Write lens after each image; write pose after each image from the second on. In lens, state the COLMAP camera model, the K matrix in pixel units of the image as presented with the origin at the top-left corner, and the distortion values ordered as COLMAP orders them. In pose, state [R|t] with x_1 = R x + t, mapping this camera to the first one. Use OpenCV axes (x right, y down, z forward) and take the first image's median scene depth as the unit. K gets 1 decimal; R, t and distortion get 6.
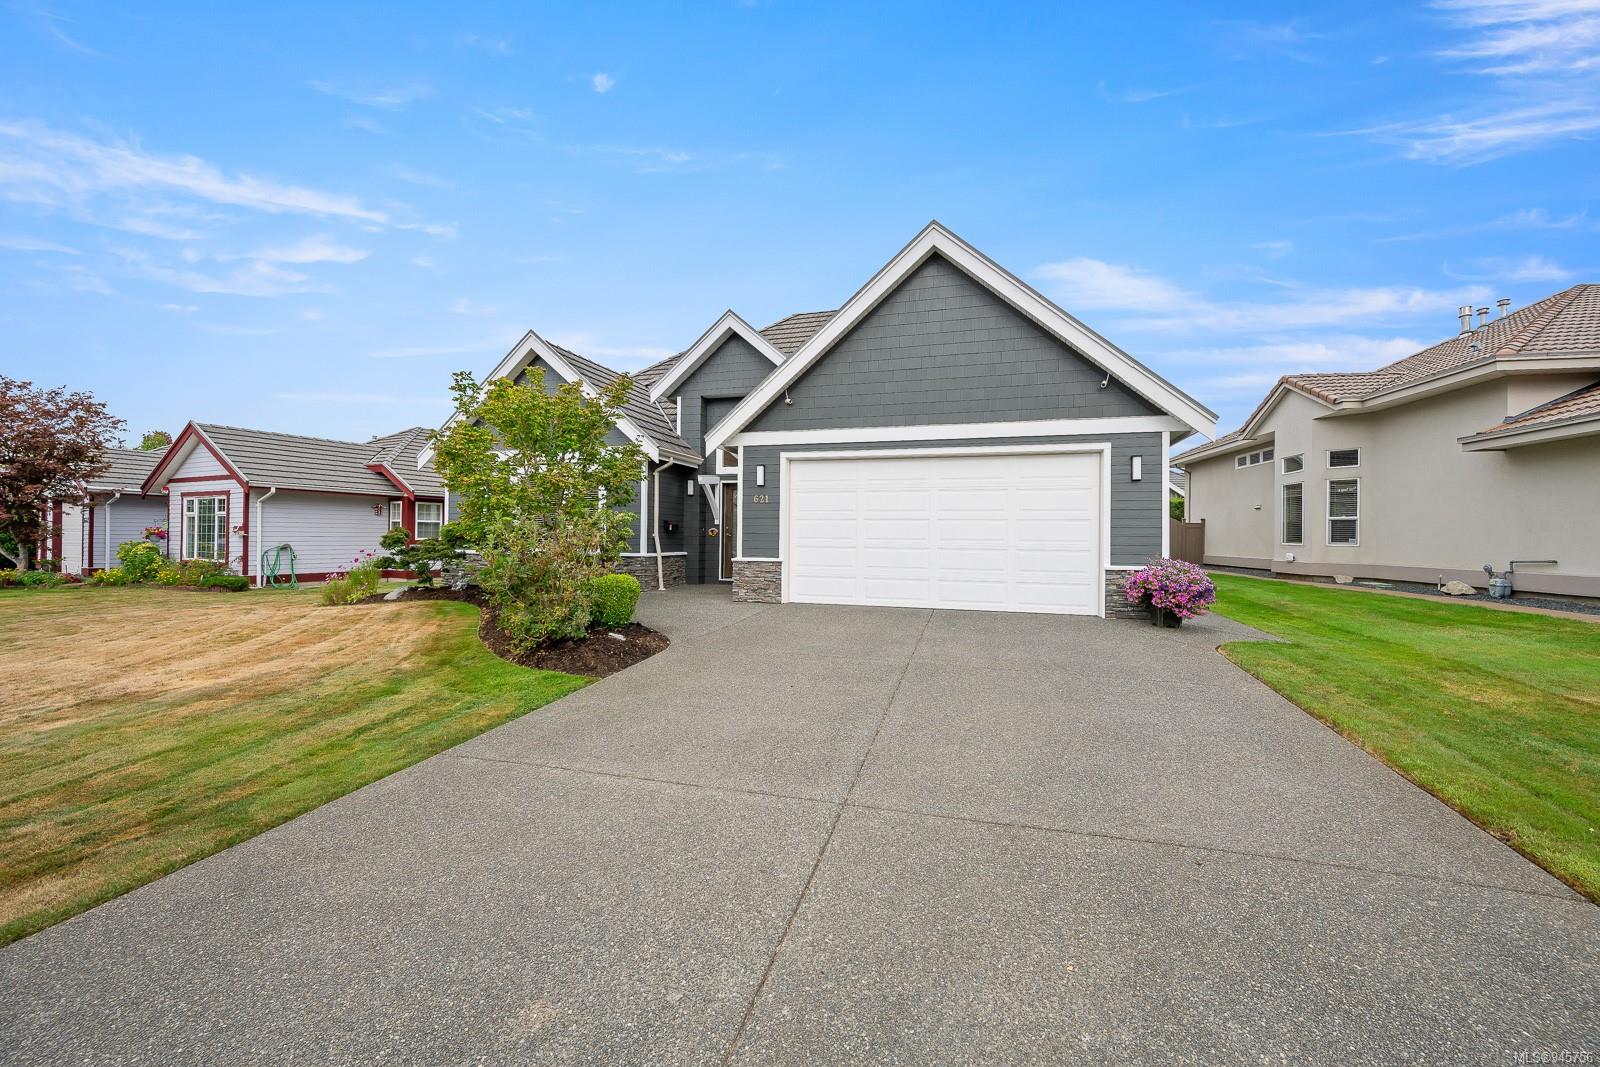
lens RADIAL K [[628.8, 0, 789.7], [0, 628.8, 497.4], [0, 0, 1]] dist [-0.000589, -0.000453]
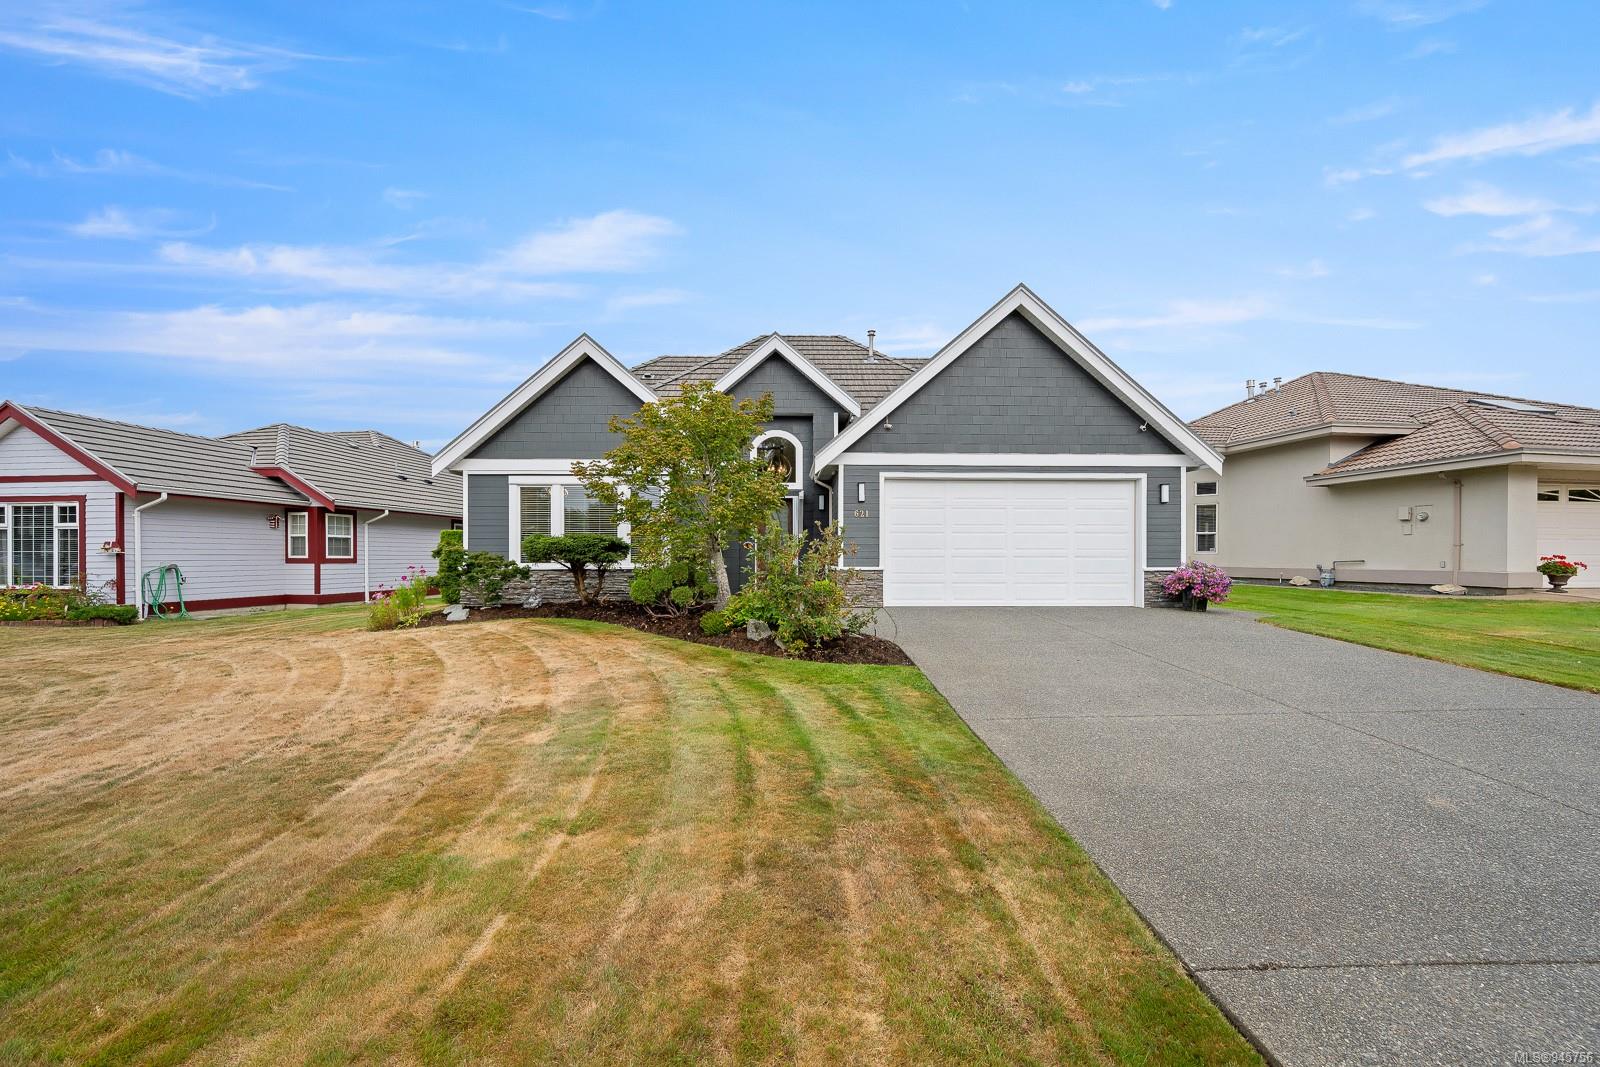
lens RADIAL K [[628.8, 0, 812.1], [0, 628.8, 522.3], [0, 0, 1]] dist [-0.000589, -0.000453]
pose [[0.949416, 0.007141, 0.313941, -0.466333], [-0.010851, 0.999890, 0.010074, 0.007422], [-0.313835, -0.012971, 0.949389, -0.018746]]
